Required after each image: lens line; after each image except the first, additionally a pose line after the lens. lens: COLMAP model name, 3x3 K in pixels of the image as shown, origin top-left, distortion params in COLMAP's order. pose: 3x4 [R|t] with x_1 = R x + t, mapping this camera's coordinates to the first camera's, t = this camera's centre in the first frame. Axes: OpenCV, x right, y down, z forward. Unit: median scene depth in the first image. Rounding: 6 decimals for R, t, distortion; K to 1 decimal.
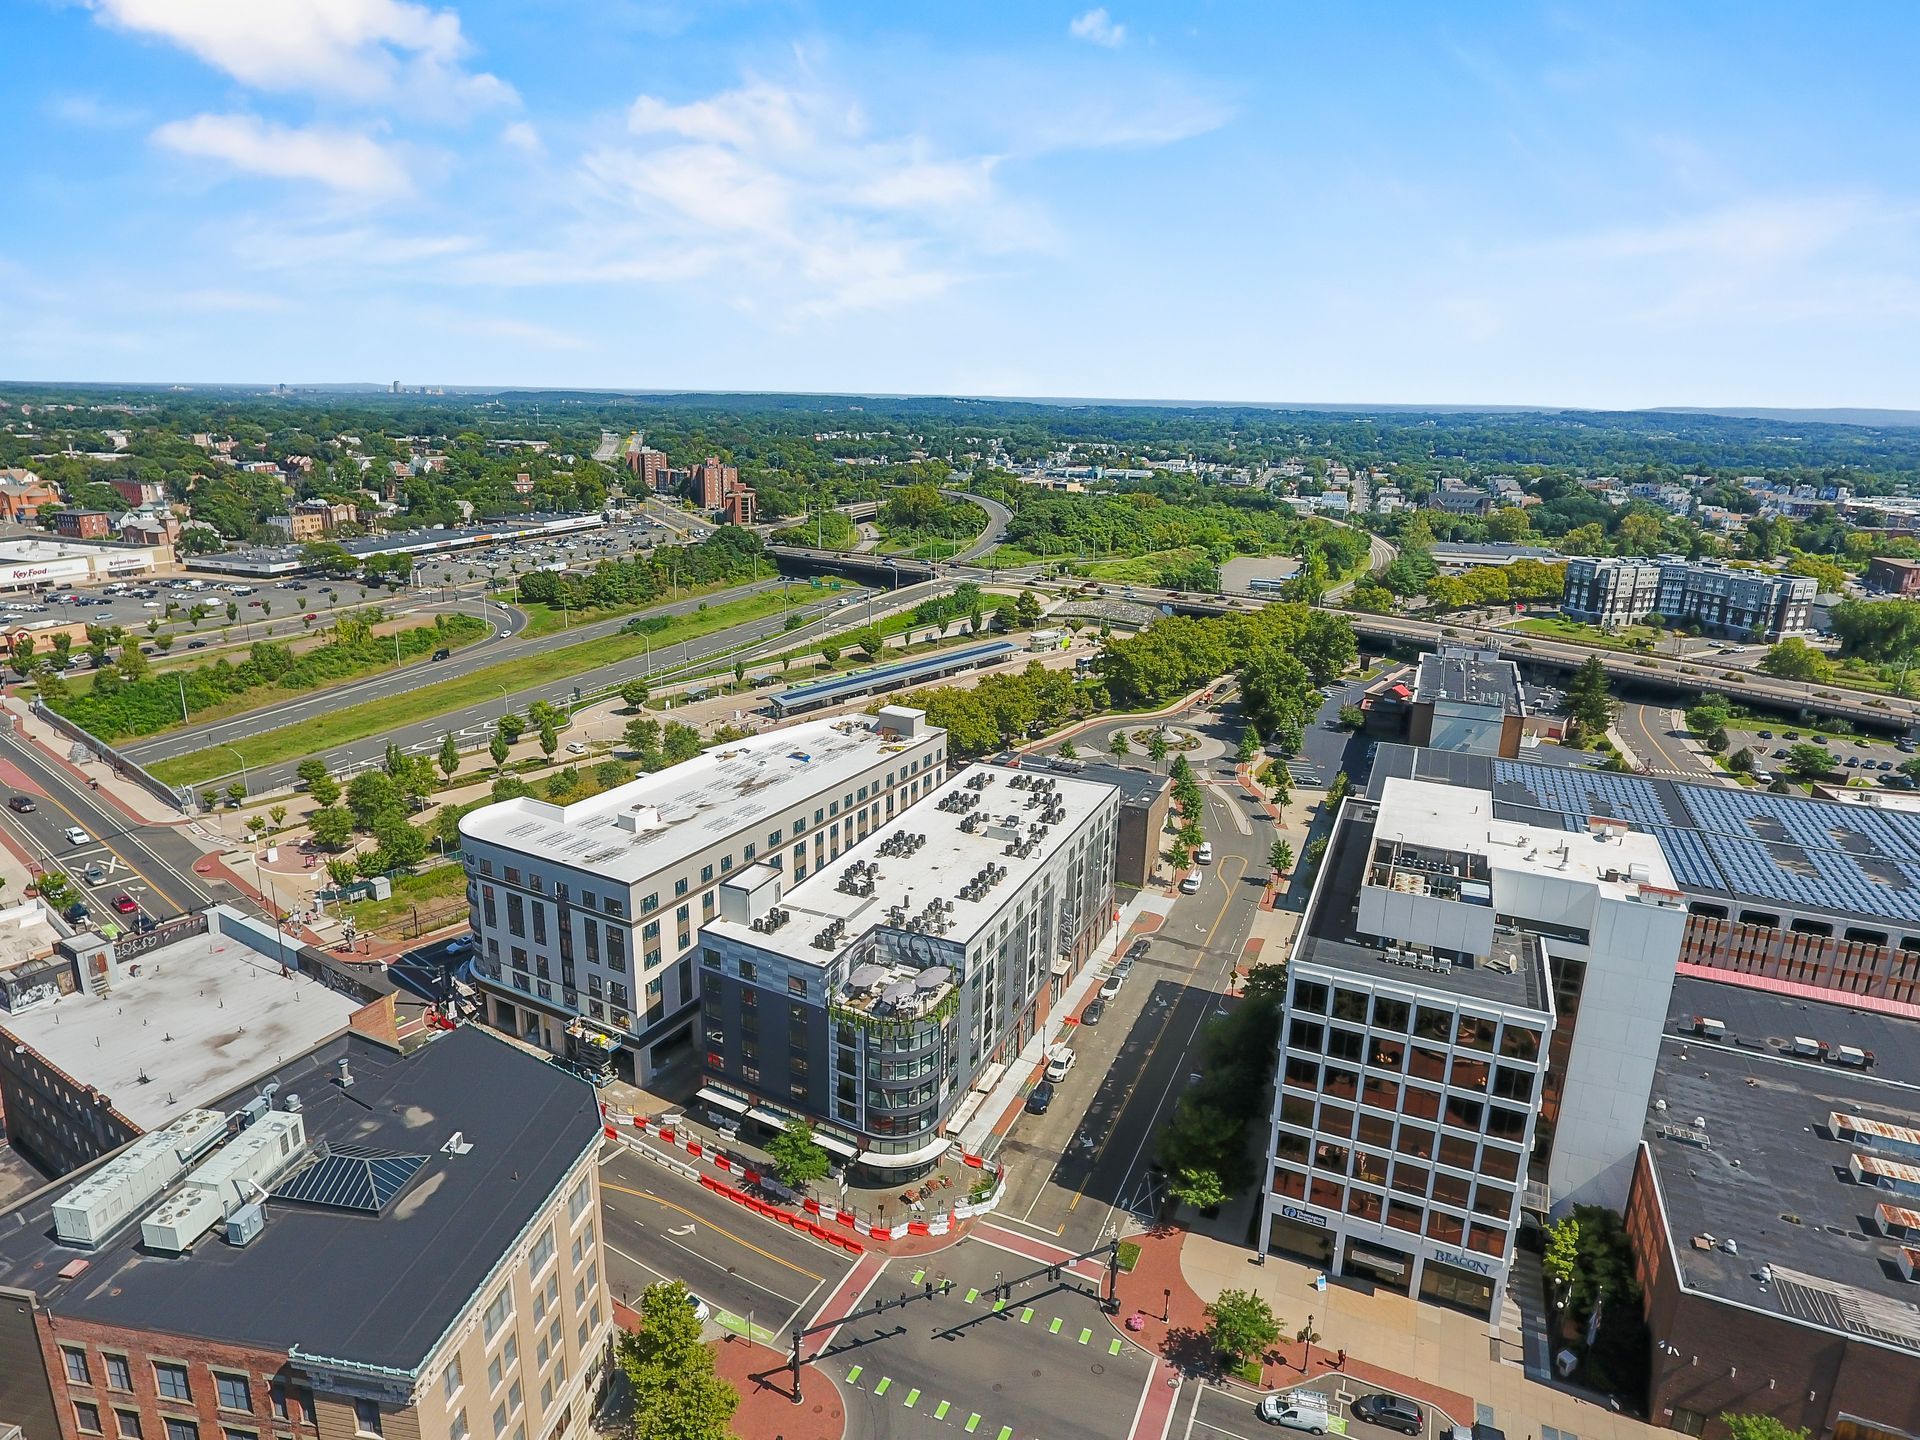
lens RADIAL K [[1125.0, 0, 961.5], [0, 1125.0, 708.9], [0, 0, 1]] dist [0.004472, 0.000313]
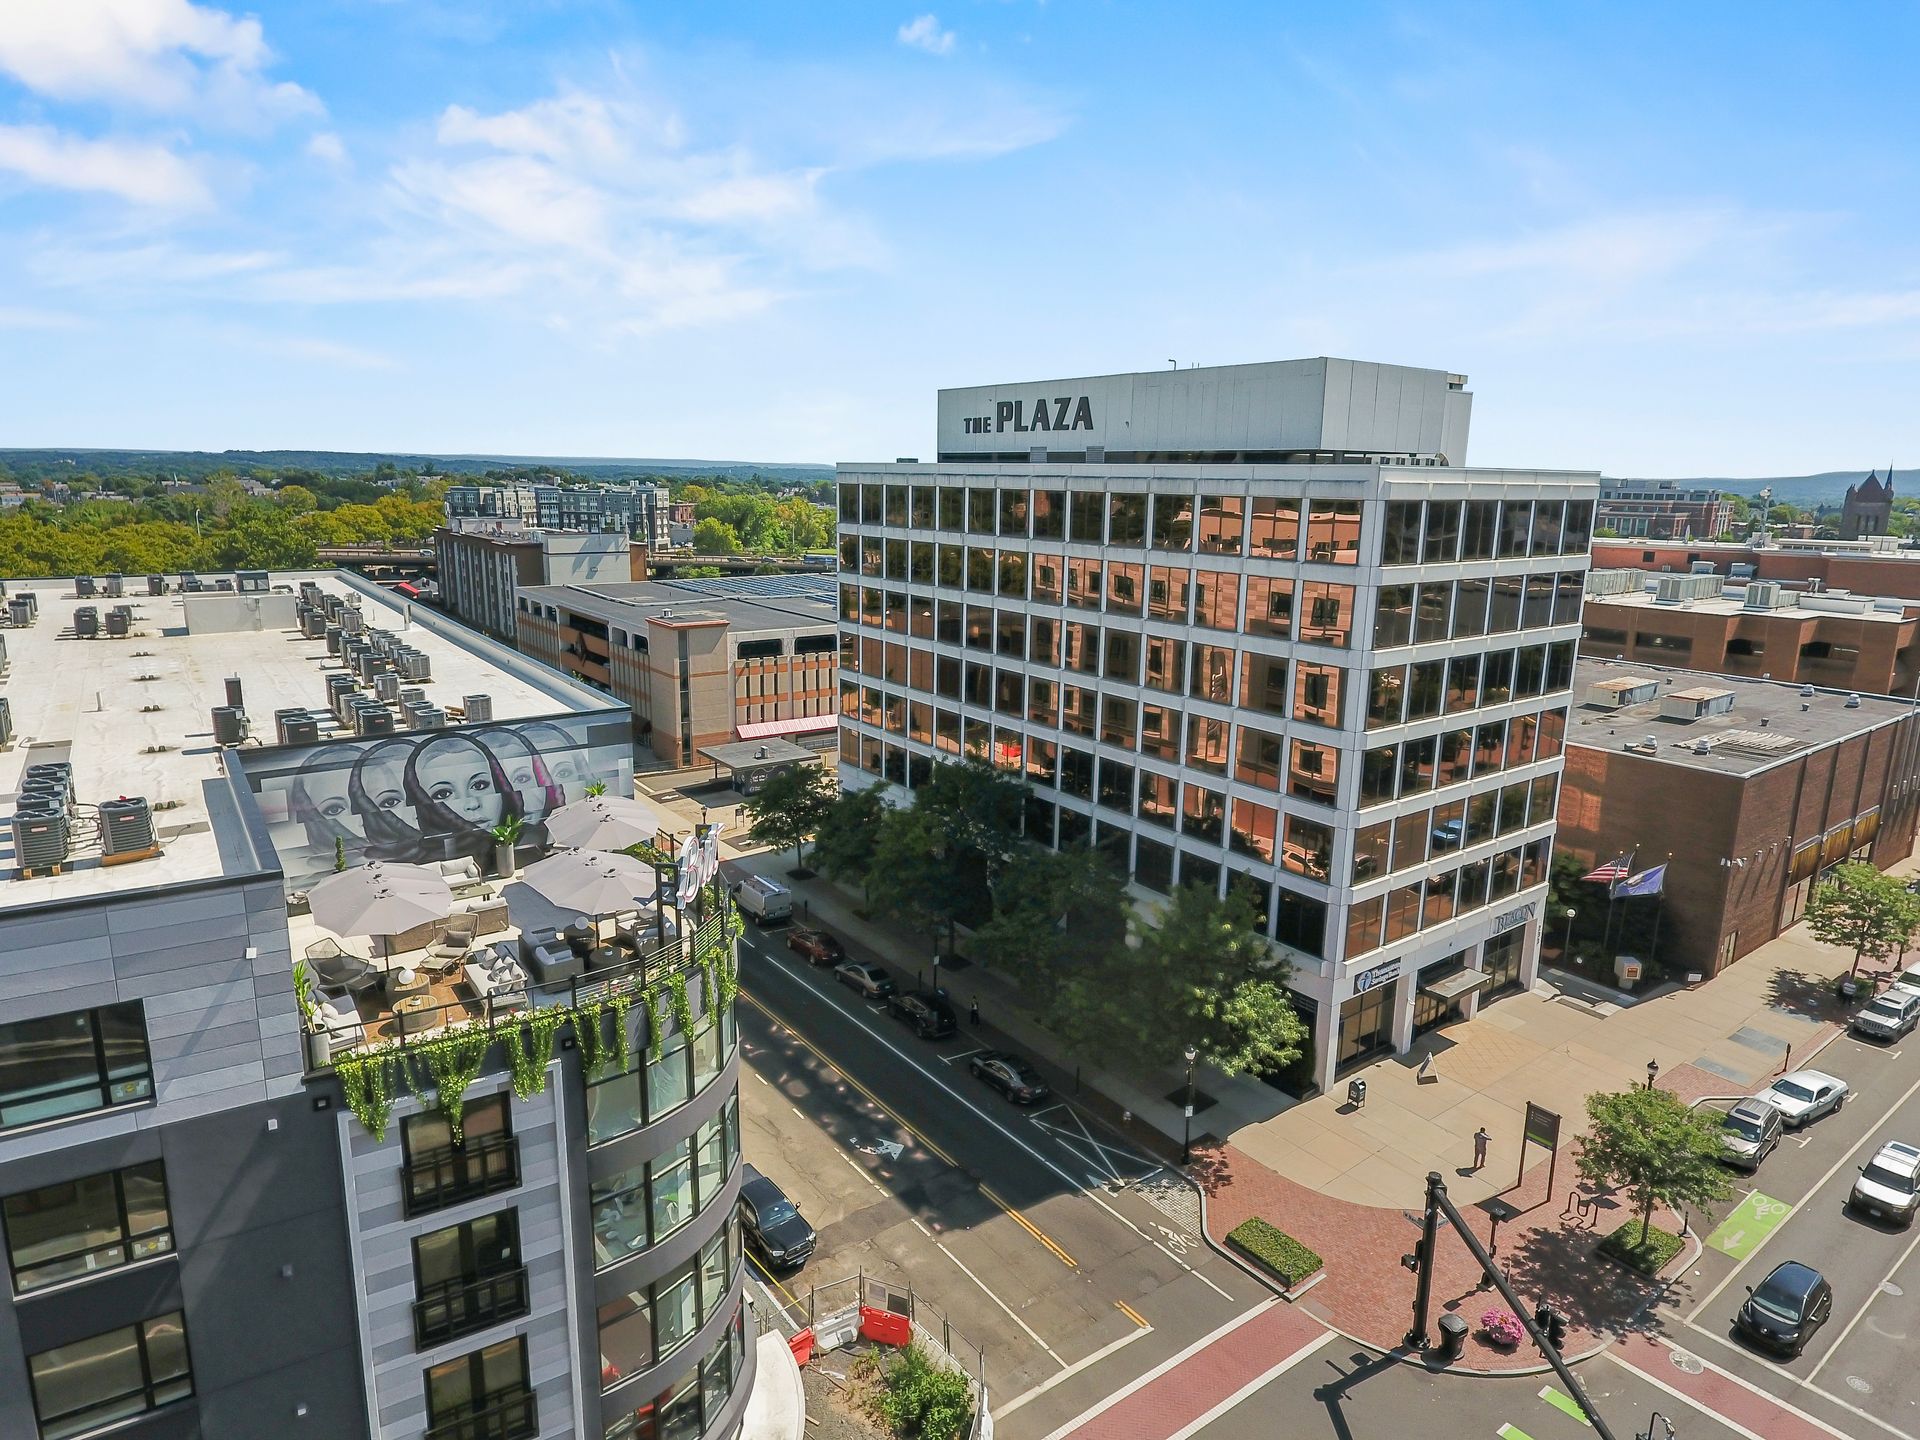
lens RADIAL K [[1125.0, 0, 961.5], [0, 1125.0, 708.9], [0, 0, 1]] dist [0.004472, 0.000313]
pose [[0.496977, -0.195031, 0.845563, -0.181525], [0.229437, 0.969272, 0.088713, 0.178613], [-0.836883, 0.149915, 0.526453, 0.670022]]
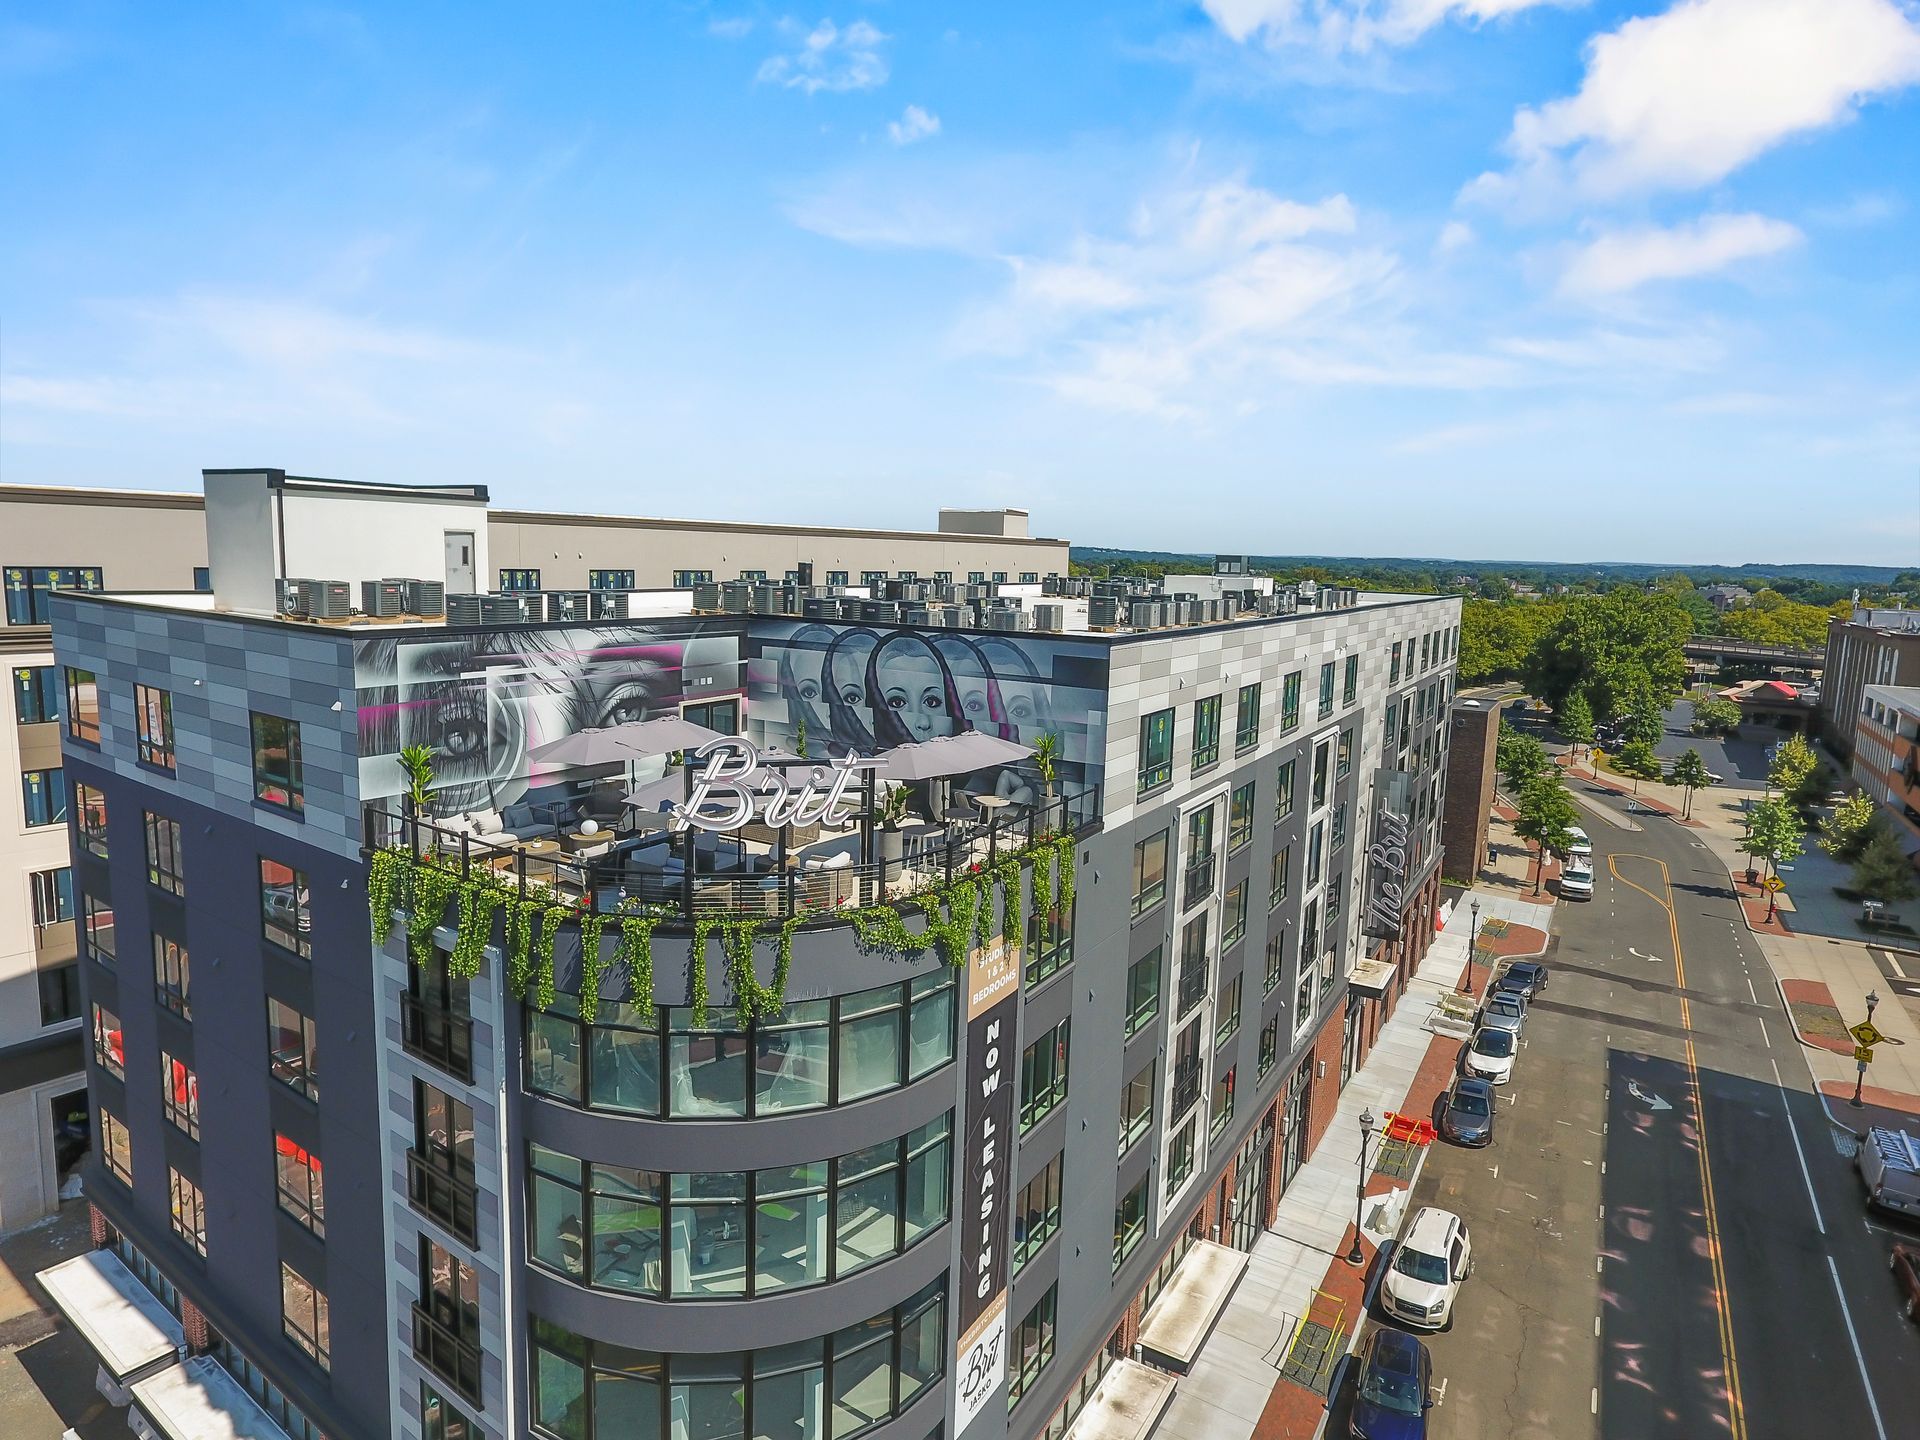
lens RADIAL K [[1125.0, 0, 961.5], [0, 1125.0, 708.9], [0, 0, 1]] dist [0.004472, 0.000313]
pose [[0.992541, 0.022430, -0.119830, 0.001605], [-0.038475, 0.990327, -0.133314, 0.220812], [0.115681, 0.136930, 0.983803, 0.691579]]
